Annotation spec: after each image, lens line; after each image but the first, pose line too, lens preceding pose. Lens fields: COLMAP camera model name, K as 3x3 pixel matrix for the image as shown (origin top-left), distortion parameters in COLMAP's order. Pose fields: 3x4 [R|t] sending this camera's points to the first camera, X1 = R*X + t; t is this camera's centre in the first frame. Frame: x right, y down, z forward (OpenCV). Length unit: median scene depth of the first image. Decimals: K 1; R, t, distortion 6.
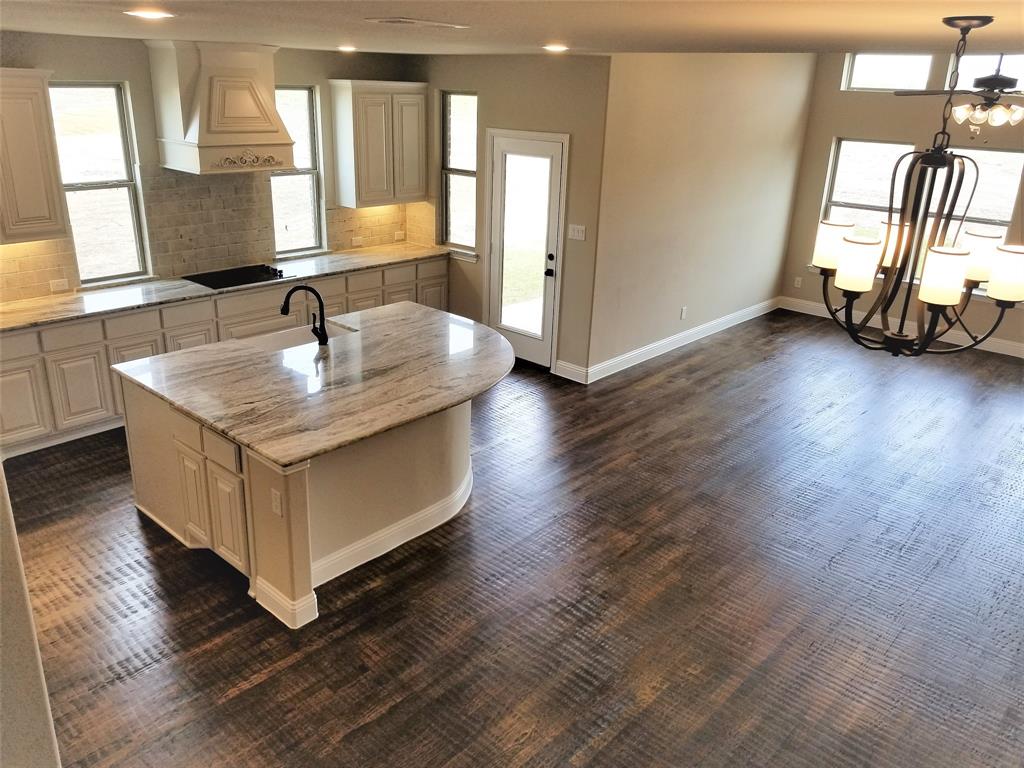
lens RADIAL K [[795.7, 0, 500.6], [0, 795.7, 373.5], [0, 0, 1]] dist [0.089709, -0.148302]
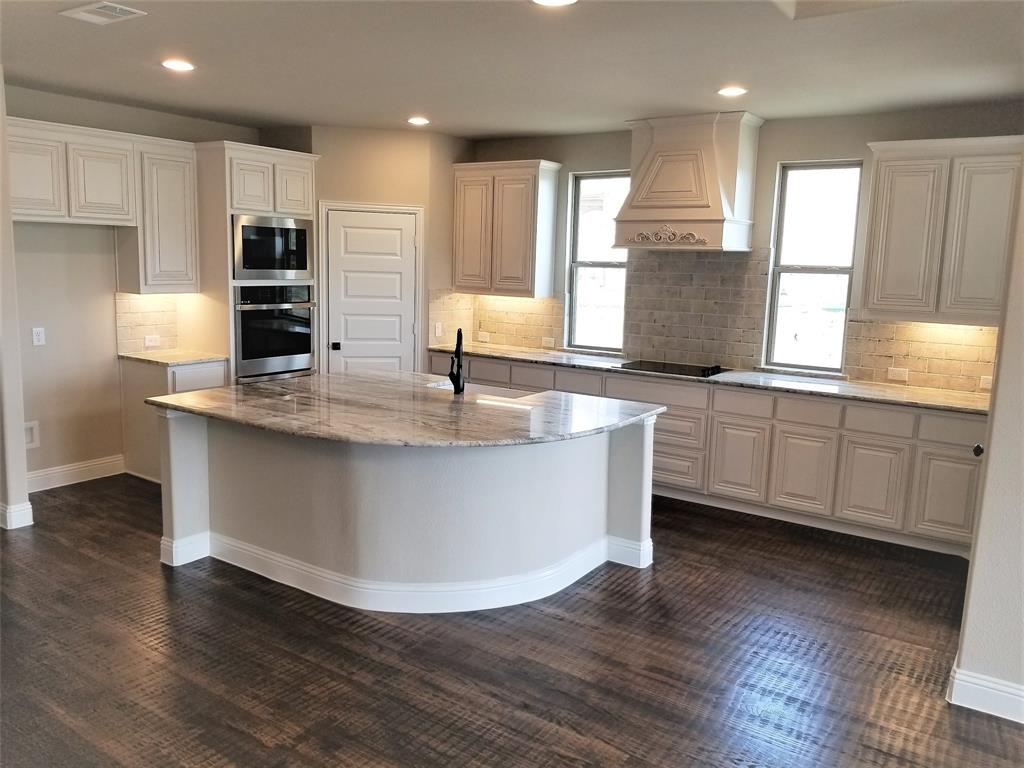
lens RADIAL K [[795.7, 0, 500.6], [0, 795.7, 373.5], [0, 0, 1]] dist [0.089709, -0.148302]
pose [[0.142021, 0.119798, -0.982588, 0.538880], [-0.359988, 0.930930, 0.061468, -0.103883], [0.922084, 0.344990, 0.175337, 0.684275]]
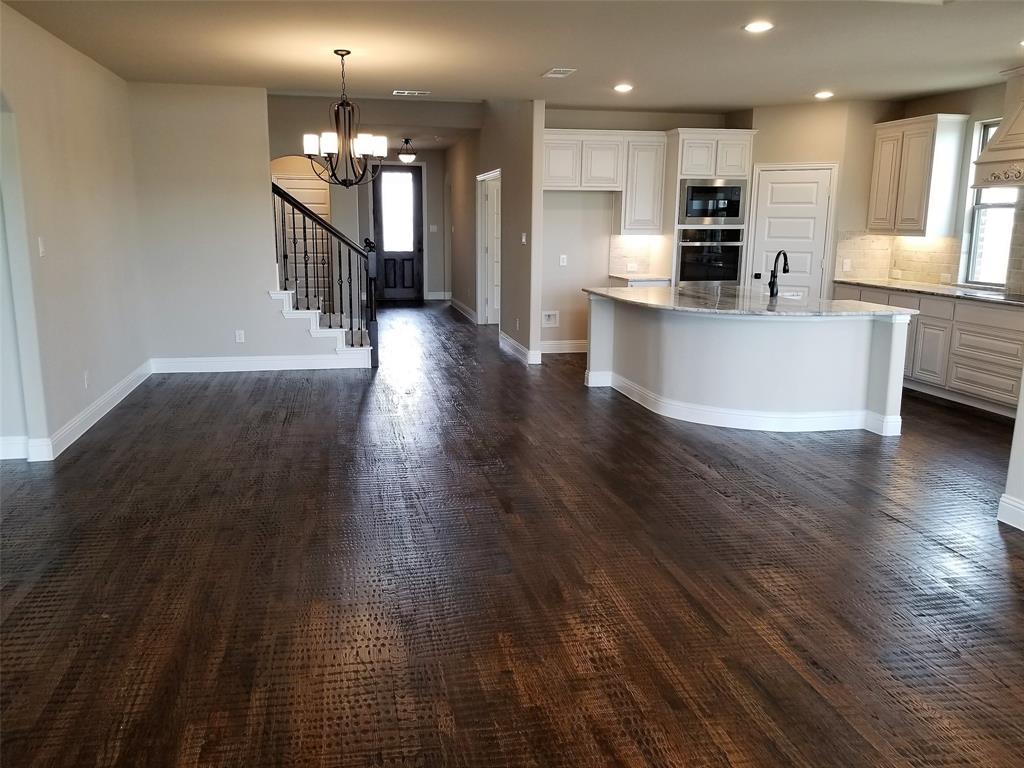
lens RADIAL K [[795.7, 0, 500.6], [0, 795.7, 373.5], [0, 0, 1]] dist [0.089709, -0.148302]
pose [[-0.581528, 0.120484, -0.804555, 0.851669], [-0.299781, 0.887641, 0.349606, -0.194142], [0.756278, 0.444496, -0.480069, 1.051033]]
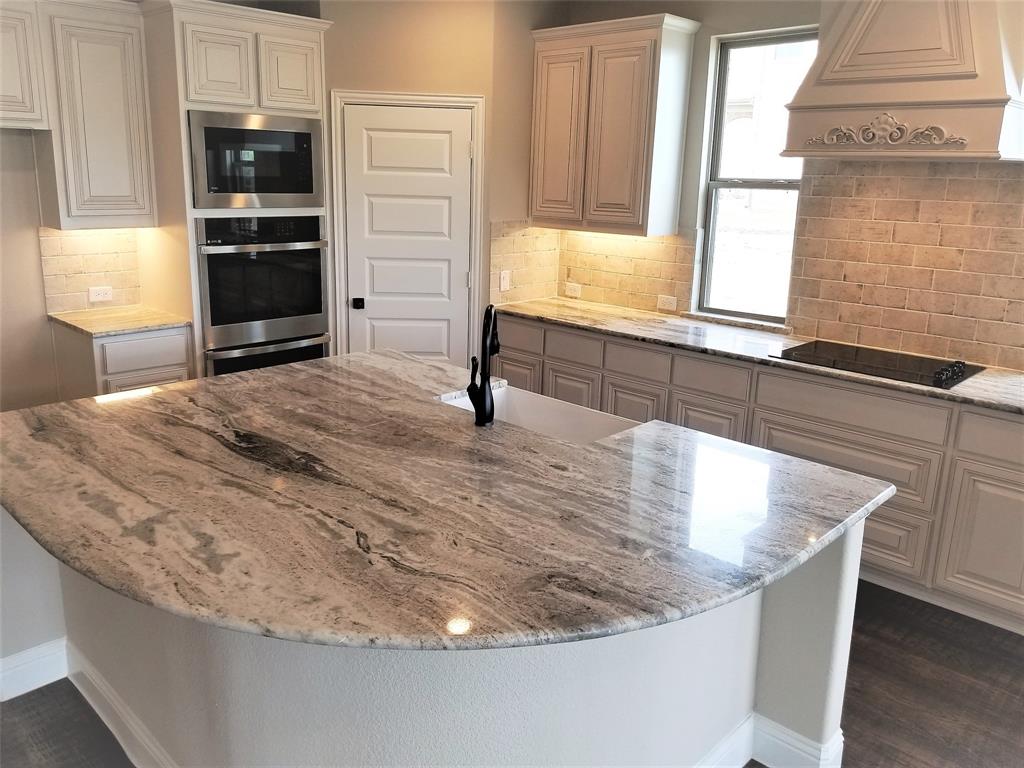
lens RADIAL K [[799.5, 0, 493.7], [0, 799.5, 360.6], [0, 0, 1]] dist [0.082429, -0.138814]
pose [[-0.029073, 0.203430, -0.978658, 0.212194], [-0.364020, 0.909685, 0.199907, -0.139909], [0.930937, 0.362063, 0.047606, 0.755832]]
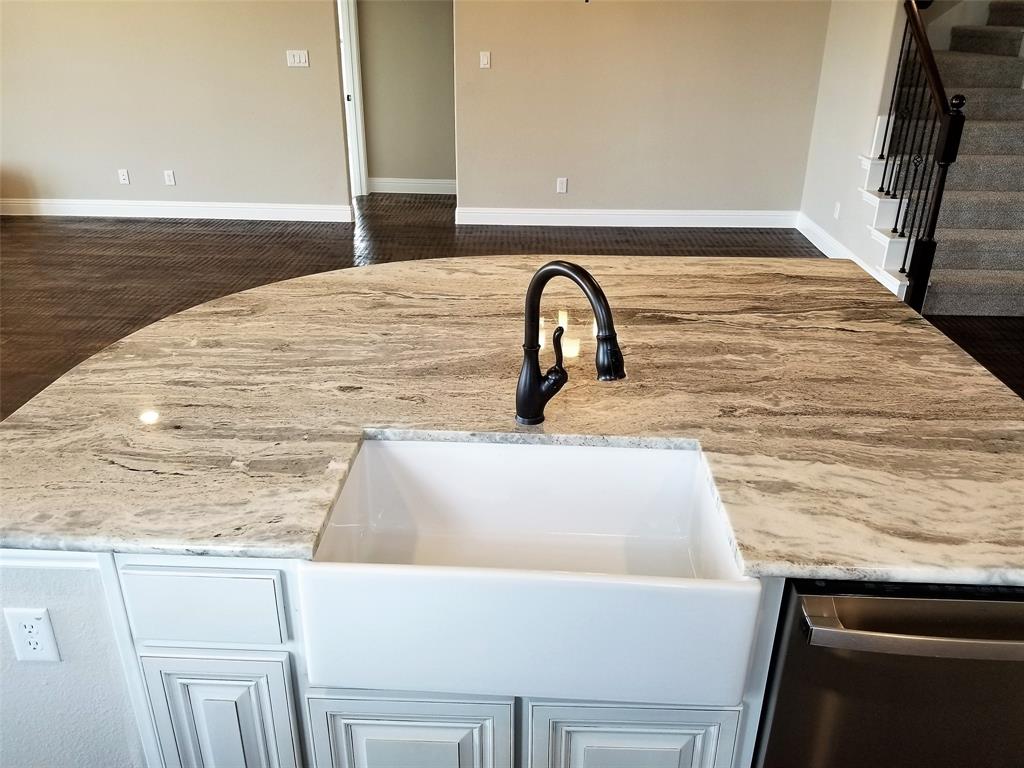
lens RADIAL K [[795.7, 0, 500.6], [0, 795.7, 373.5], [0, 0, 1]] dist [0.089709, -0.148302]
pose [[-0.643688, -0.346580, 0.682311, -0.342958], [0.236921, 0.757526, 0.608295, -0.203597], [-0.727691, 0.553206, -0.405499, 0.888104]]
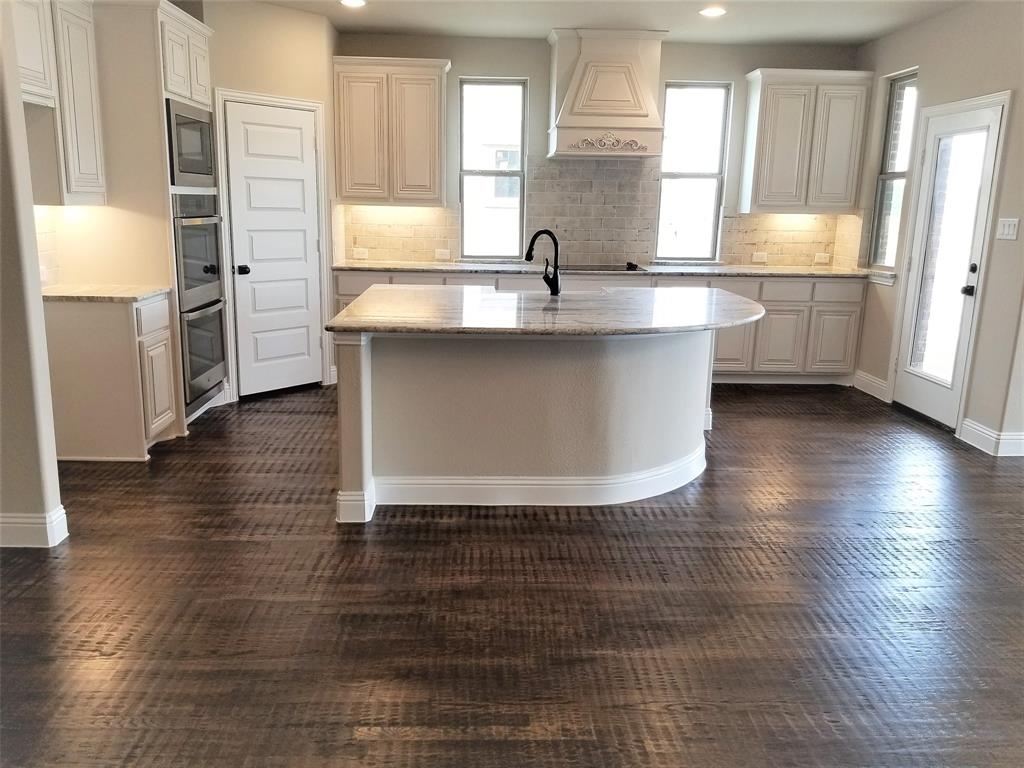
lens RADIAL K [[795.7, 0, 500.6], [0, 795.7, 373.5], [0, 0, 1]] dist [0.089709, -0.148302]
pose [[0.704398, 0.134735, -0.696900, 0.302801], [-0.241011, 0.968889, -0.056284, 0.092030], [0.667635, 0.207607, 0.714956, 0.249991]]
